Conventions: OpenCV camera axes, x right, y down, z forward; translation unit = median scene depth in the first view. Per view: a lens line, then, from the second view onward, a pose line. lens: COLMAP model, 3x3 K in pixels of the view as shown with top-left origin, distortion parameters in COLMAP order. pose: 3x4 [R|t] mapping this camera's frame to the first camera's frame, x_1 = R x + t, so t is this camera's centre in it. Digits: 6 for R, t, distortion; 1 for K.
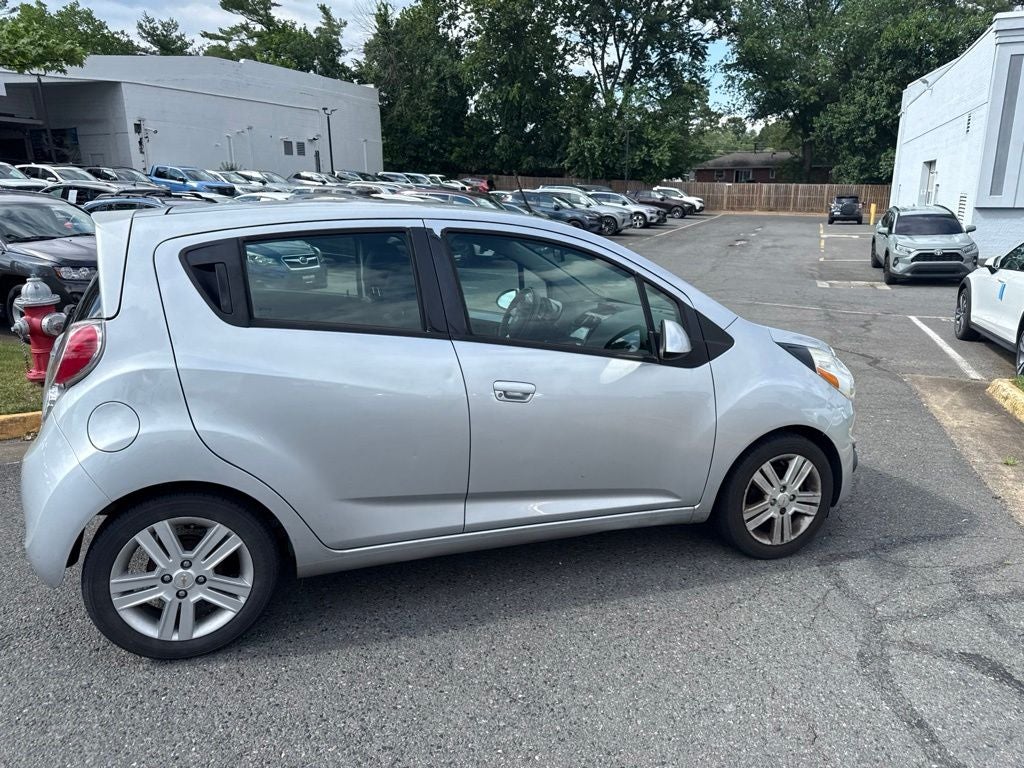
lens RADIAL K [[731.9, 0, 521.2], [0, 731.9, 389.5], [0, 0, 1]] dist [0.019150, -0.022383]
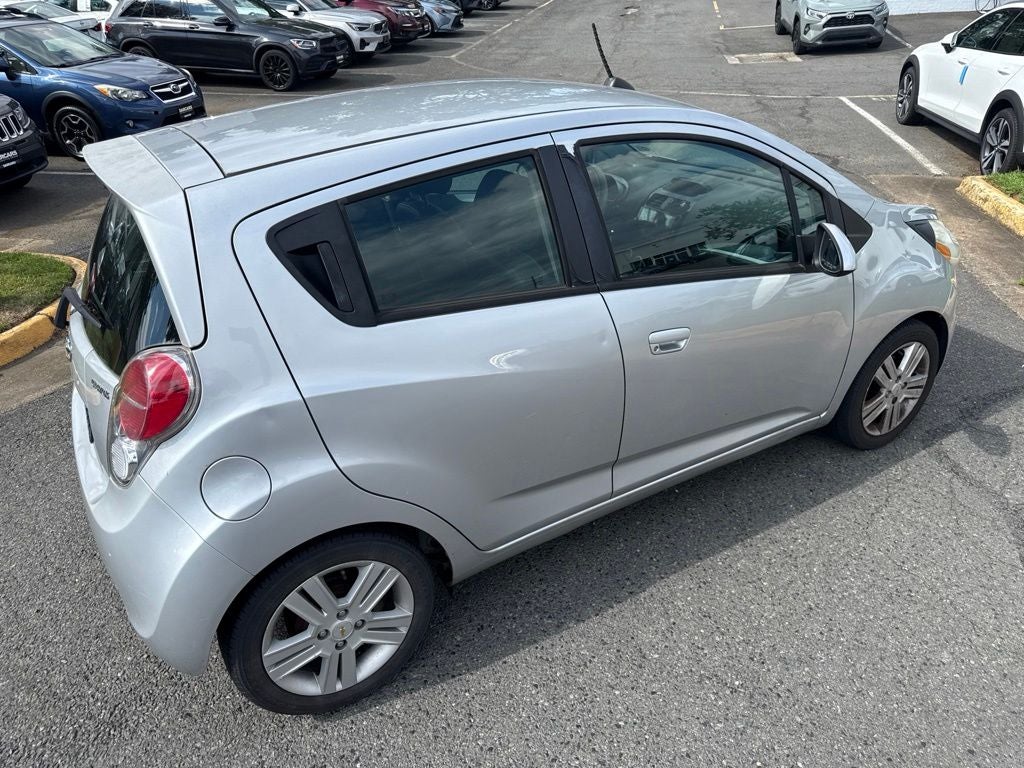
lens RADIAL K [[731.9, 0, 508.3], [0, 731.9, 390.9], [0, 0, 1]] dist [0.019150, -0.022383]
pose [[0.983369, -0.133232, 0.123429, -0.249877], [0.094091, 0.955015, 0.281236, -0.160424], [-0.155346, -0.264945, 0.951668, 0.181655]]
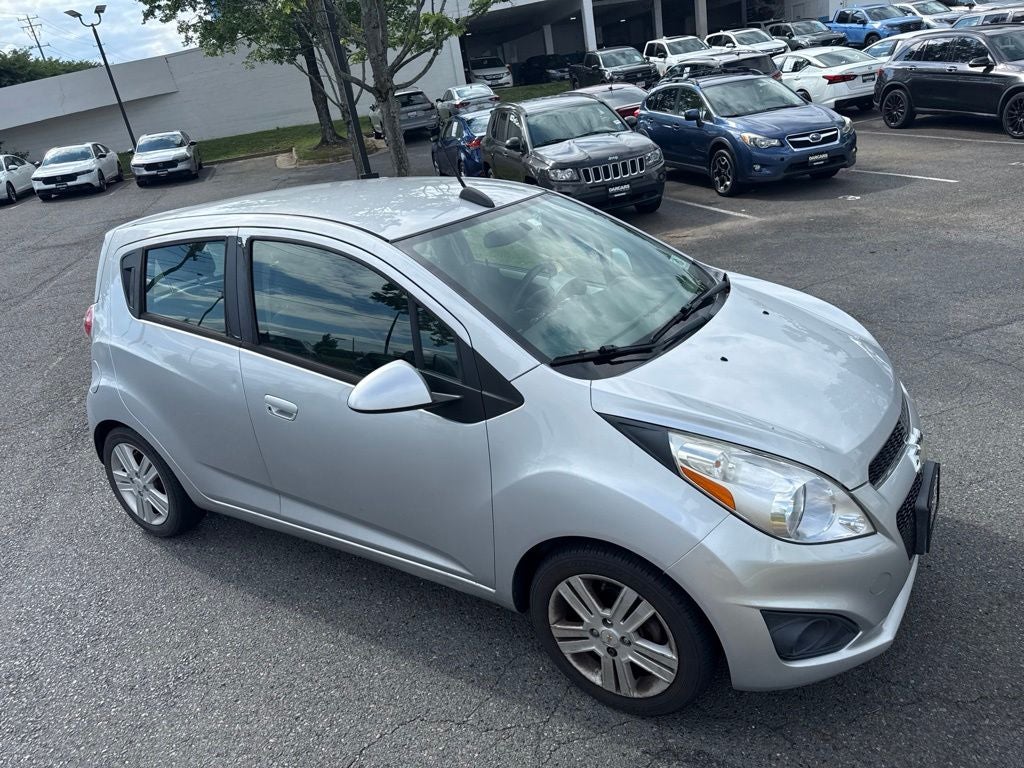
lens RADIAL K [[731.9, 0, 507.0], [0, 731.9, 385.6], [0, 0, 1]] dist [0.019150, -0.022383]
pose [[0.592662, 0.214839, -0.776270, 0.778207], [-0.057068, 0.972549, 0.225591, -0.222094], [0.803427, -0.089400, 0.588653, 0.550144]]
